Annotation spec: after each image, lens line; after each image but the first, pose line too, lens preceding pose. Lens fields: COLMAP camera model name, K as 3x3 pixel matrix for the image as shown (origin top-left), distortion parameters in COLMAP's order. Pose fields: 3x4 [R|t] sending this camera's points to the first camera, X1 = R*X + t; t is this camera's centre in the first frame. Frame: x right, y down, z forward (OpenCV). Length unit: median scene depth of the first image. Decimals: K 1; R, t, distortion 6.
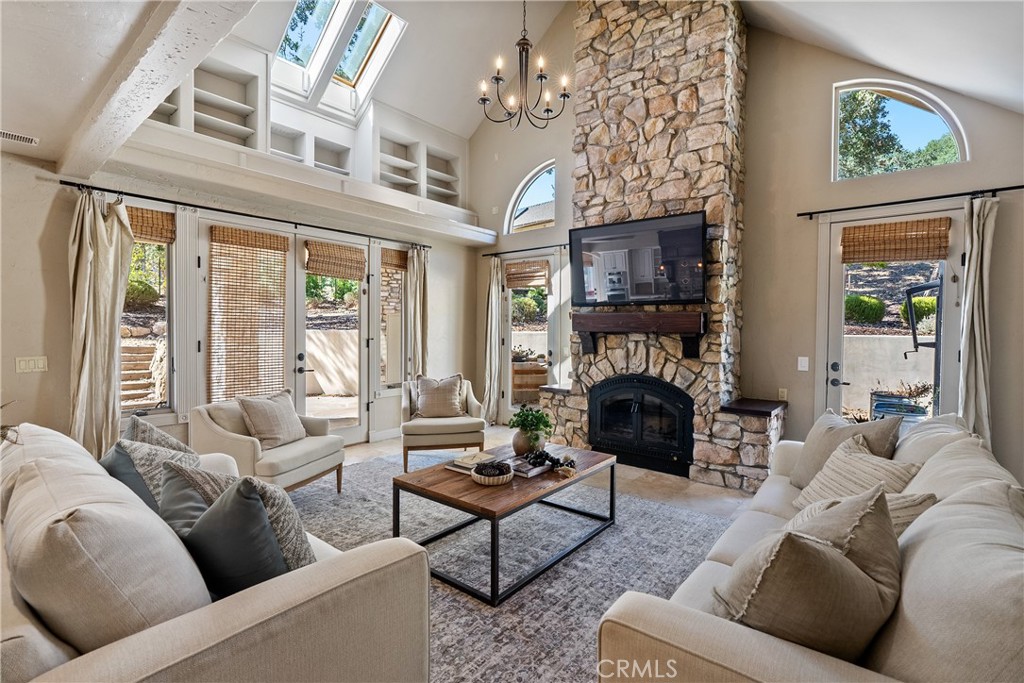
lens RADIAL K [[467.9, 0, 512.5], [0, 467.9, 338.6], [0, 0, 1]] dist [-0.000836, -0.000182]
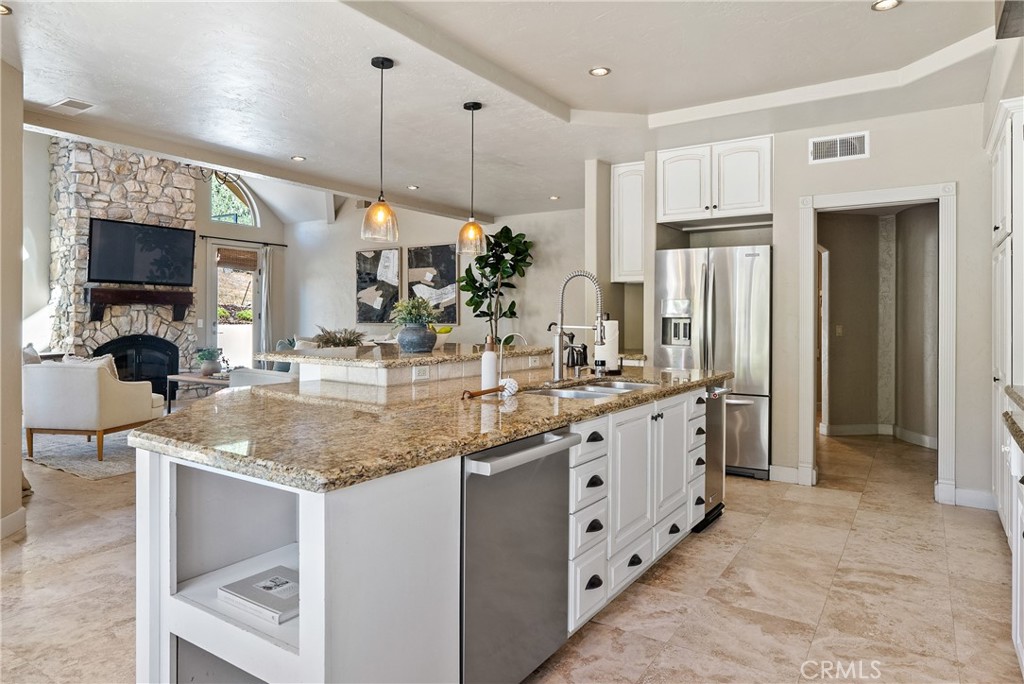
lens RADIAL K [[629.9, 0, 516.6], [0, 629.9, 316.1], [0, 0, 1]] dist [-0.008224, 0.003377]
pose [[-0.104867, -0.009736, 0.994439, -1.717213], [0.013651, 0.999844, 0.011229, 0.017200], [-0.994393, 0.014752, -0.104718, 0.094828]]
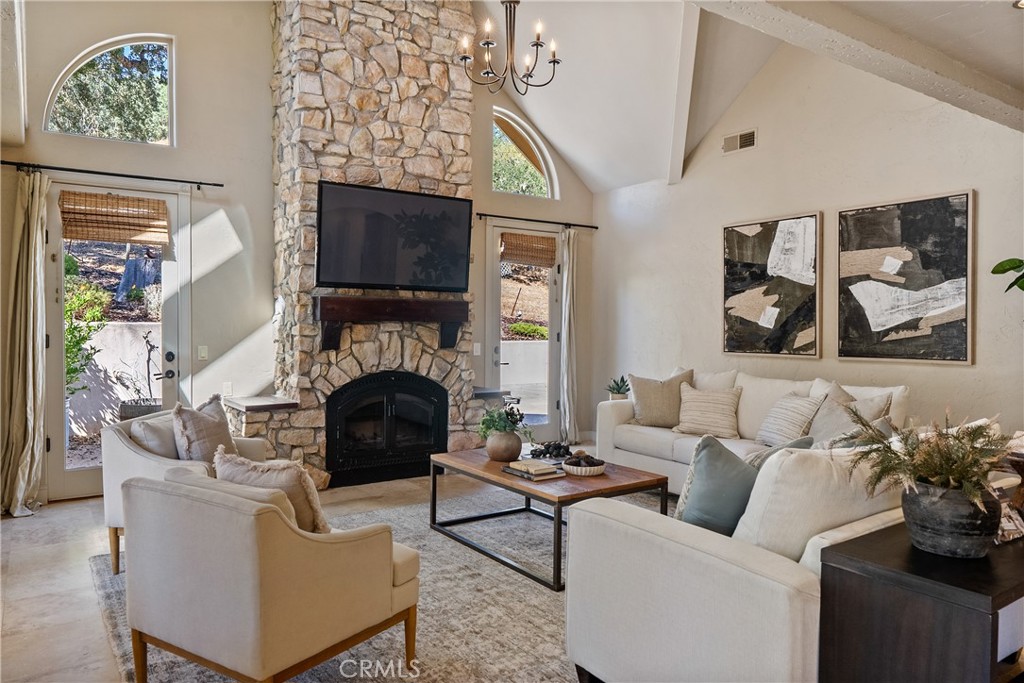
lens RADIAL K [[686.3, 0, 511.8], [0, 686.3, 336.9], [0, 0, 1]] dist [0.007172, 0.001014]
pose [[0.287837, -0.026230, 0.957320, -0.882476], [0.014995, 0.999626, 0.022881, -0.010805], [-0.957562, 0.007769, 0.288123, 0.440957]]
